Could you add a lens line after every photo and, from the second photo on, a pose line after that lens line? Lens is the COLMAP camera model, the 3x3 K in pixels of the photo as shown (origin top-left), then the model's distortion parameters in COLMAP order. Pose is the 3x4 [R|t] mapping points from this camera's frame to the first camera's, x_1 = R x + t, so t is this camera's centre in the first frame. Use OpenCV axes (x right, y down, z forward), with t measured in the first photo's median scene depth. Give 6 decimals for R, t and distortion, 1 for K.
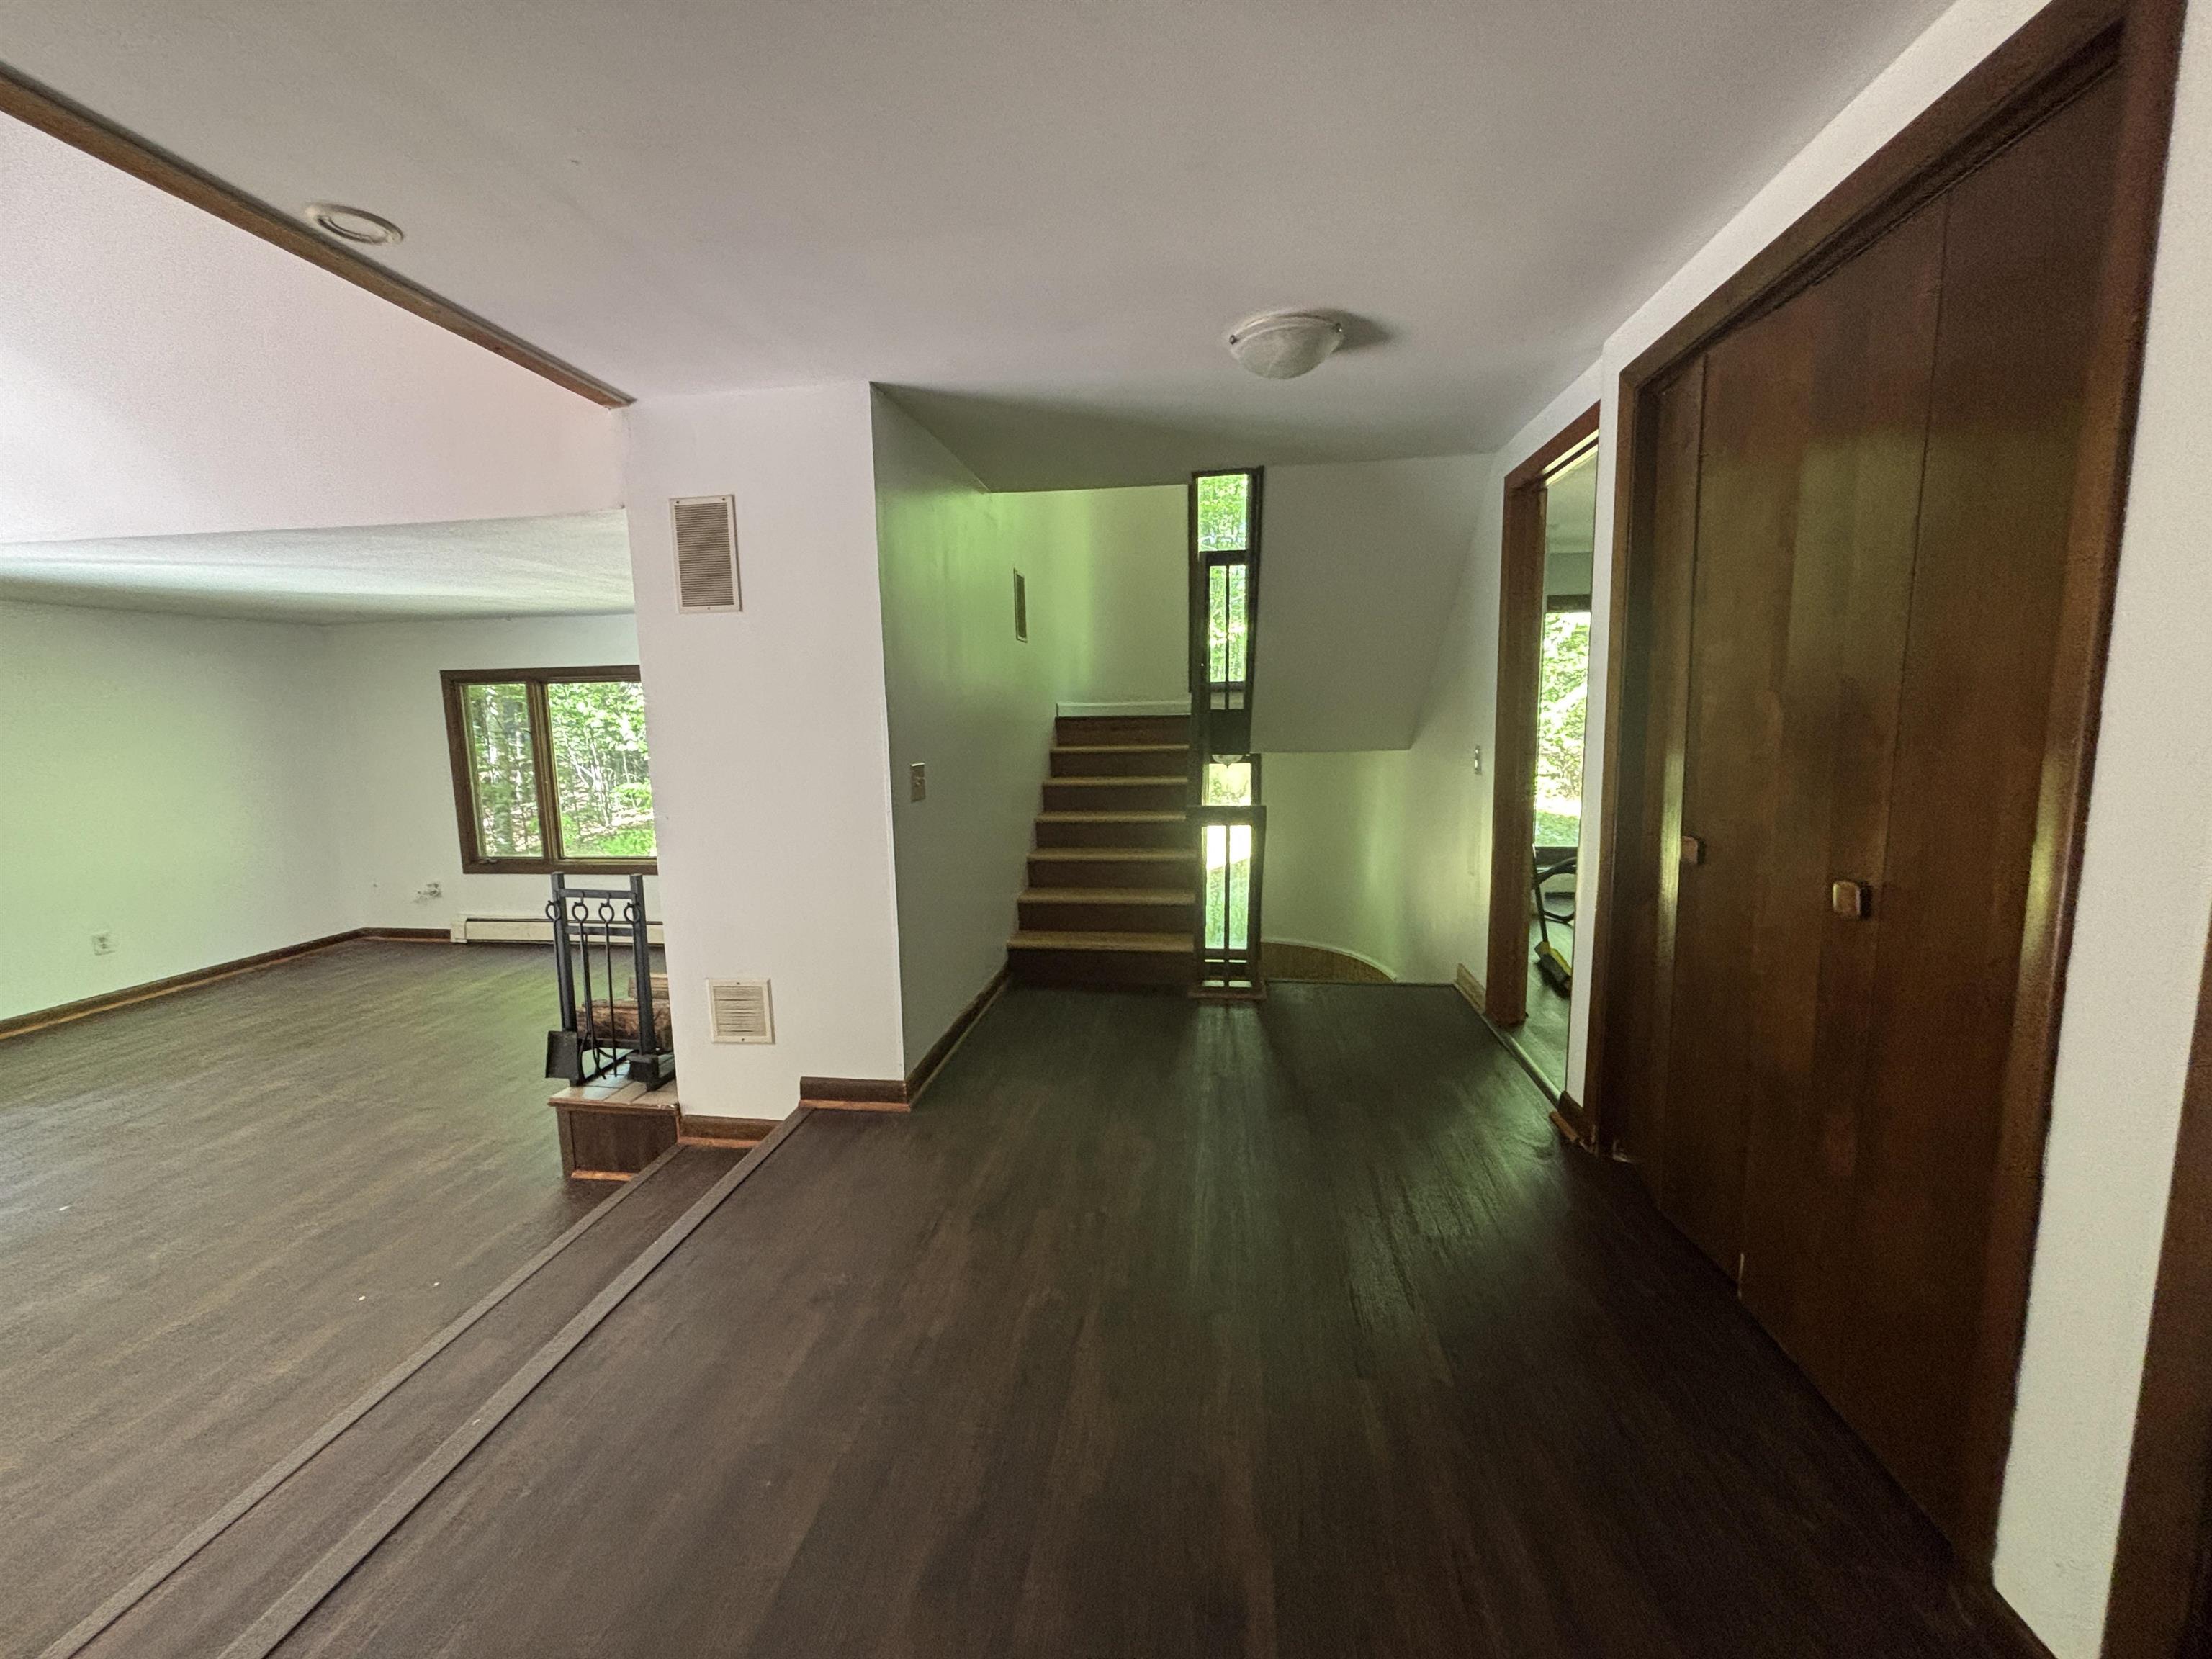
lens RADIAL K [[884.0, 0, 1102.1], [0, 884.0, 831.5], [0, 0, 1]] dist [0.000598, 0.000313]
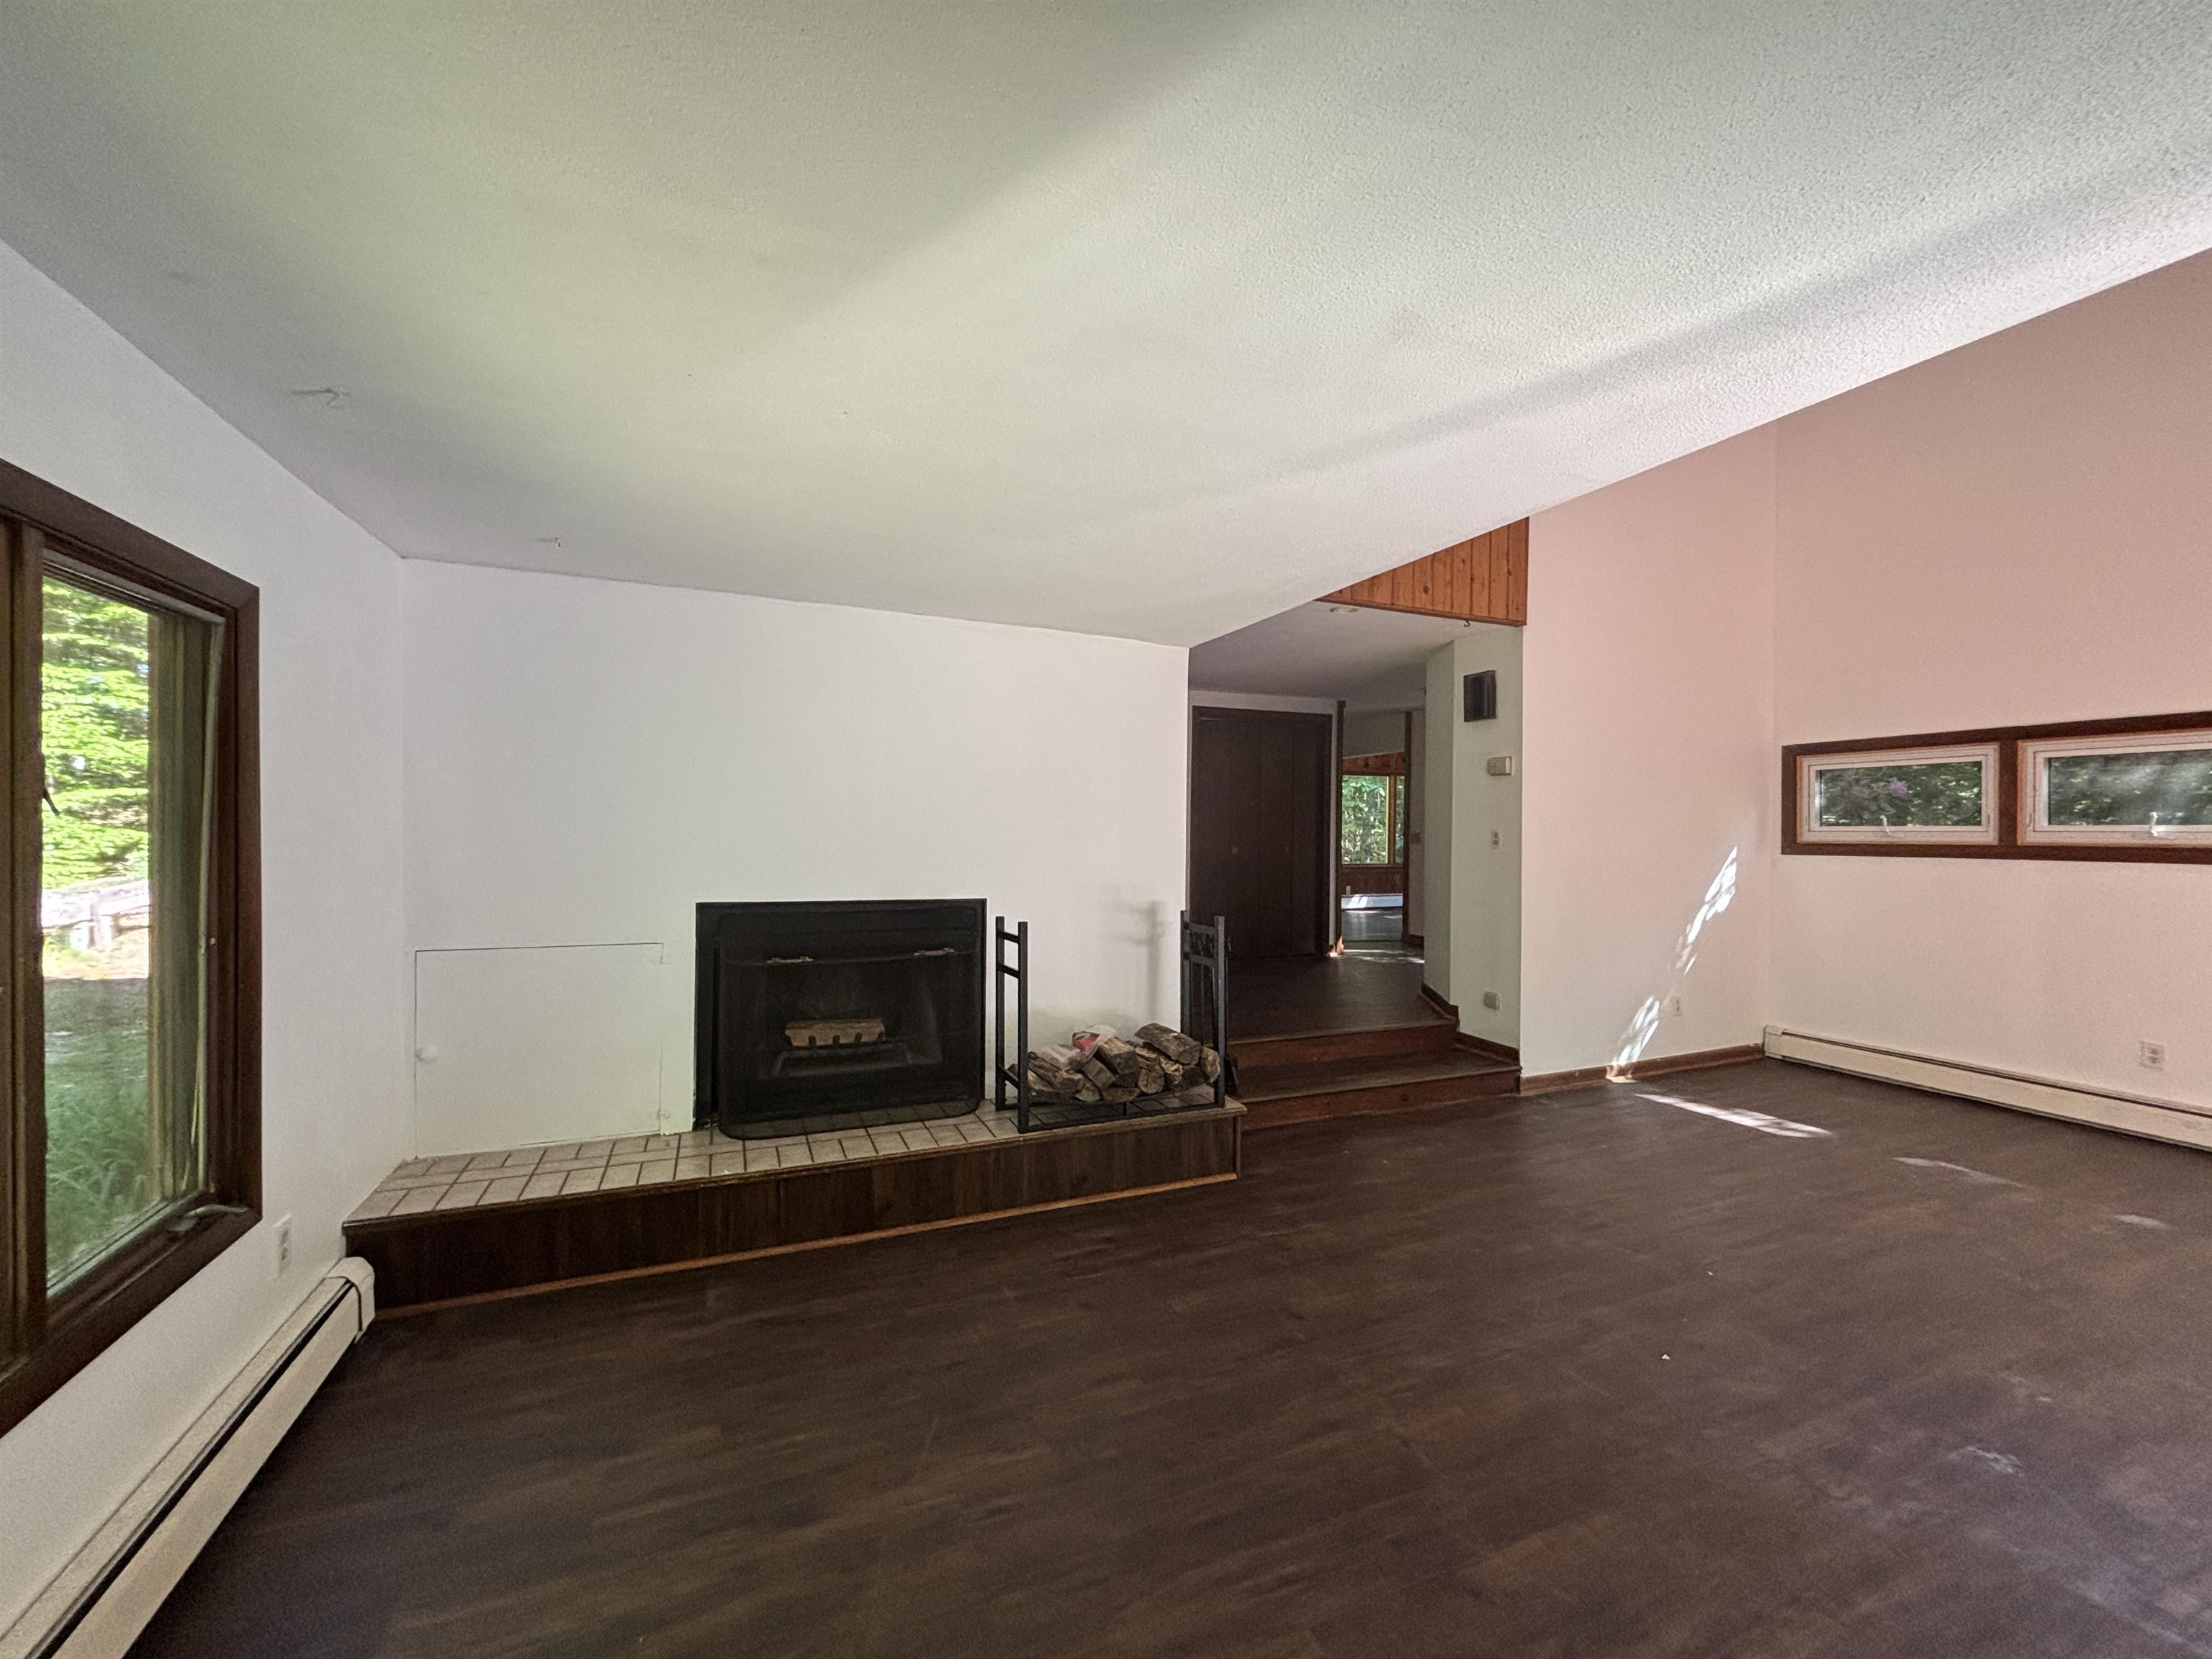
lens RADIAL K [[905.8, 0, 1106.0], [0, 905.8, 829.5], [0, 0, 1]] dist [0.016983, -0.000211]
pose [[-0.523151, 0.009258, 0.852190, -0.915826], [0.114765, 0.991598, 0.059680, -0.090411], [-0.844477, 0.129023, -0.519818, 1.019147]]
